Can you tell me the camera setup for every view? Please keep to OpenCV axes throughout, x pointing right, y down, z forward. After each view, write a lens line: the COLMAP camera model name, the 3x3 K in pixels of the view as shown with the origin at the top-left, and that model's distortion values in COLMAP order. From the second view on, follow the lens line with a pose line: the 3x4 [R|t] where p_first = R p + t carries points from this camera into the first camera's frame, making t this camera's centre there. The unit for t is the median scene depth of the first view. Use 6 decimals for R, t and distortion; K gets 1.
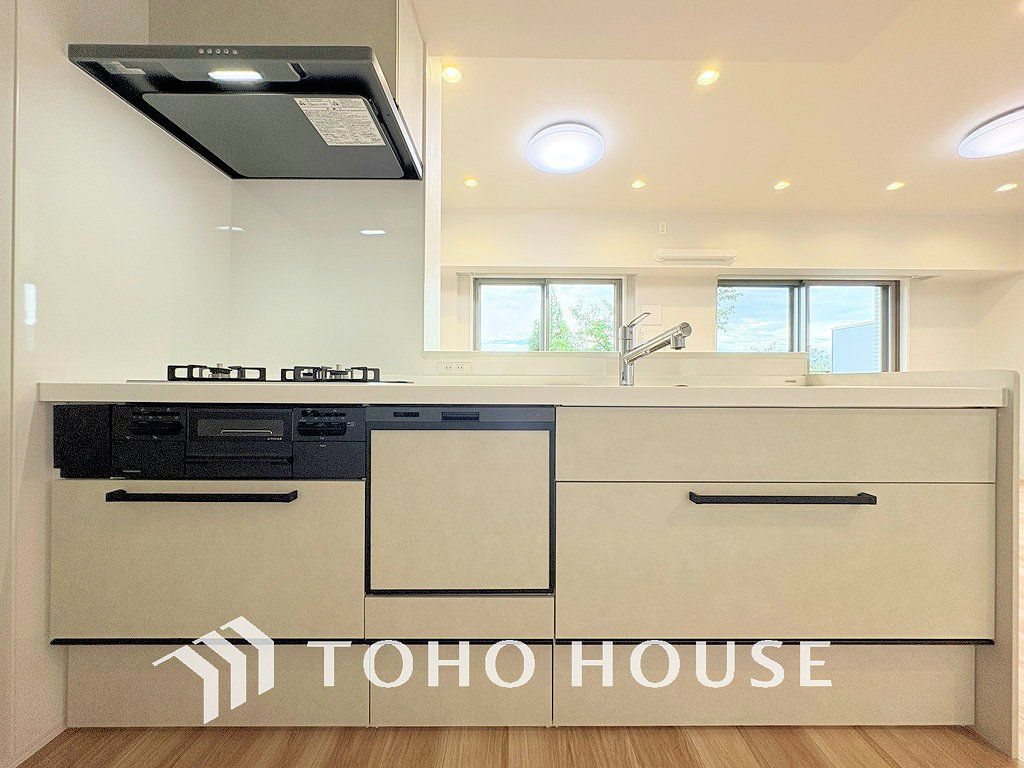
lens RADIAL K [[413.3, 0, 513.8], [0, 413.3, 384.5], [0, 0, 1]] dist [0.003853, -0.001632]
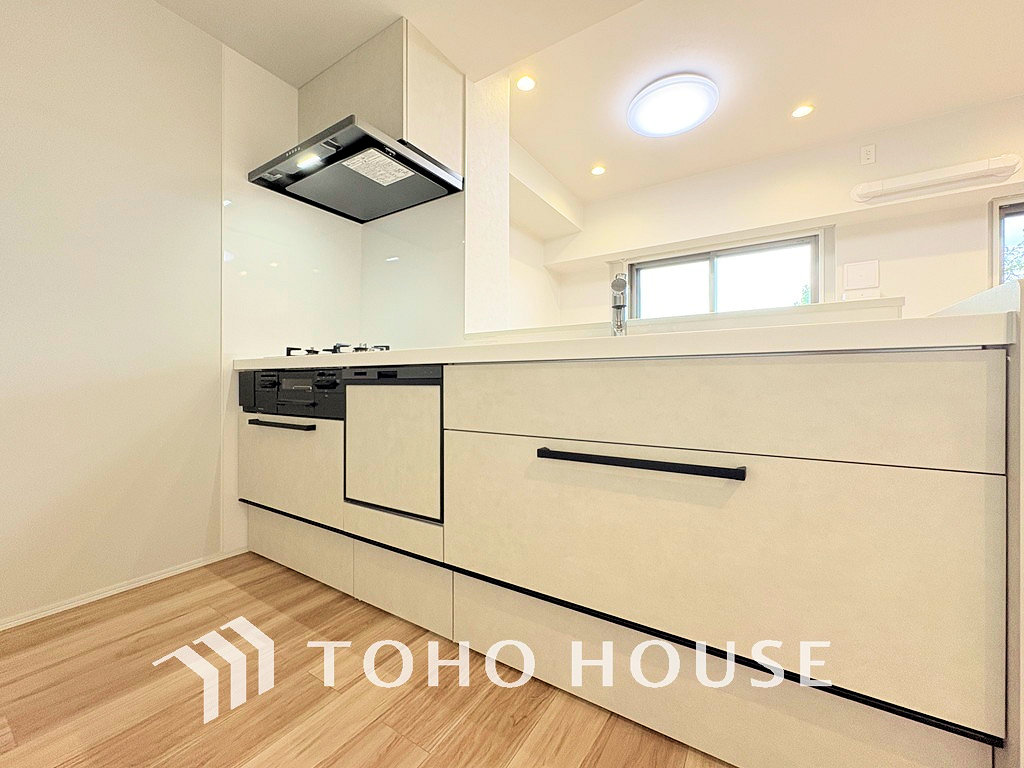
lens RADIAL K [[413.3, 0, 514.9], [0, 413.3, 383.5], [0, 0, 1]] dist [0.003853, -0.001632]
pose [[0.836645, -0.003549, -0.547734, 0.888274], [0.004040, 0.999992, -0.000307, 0.104124], [0.547730, -0.001956, 0.836653, 0.124950]]
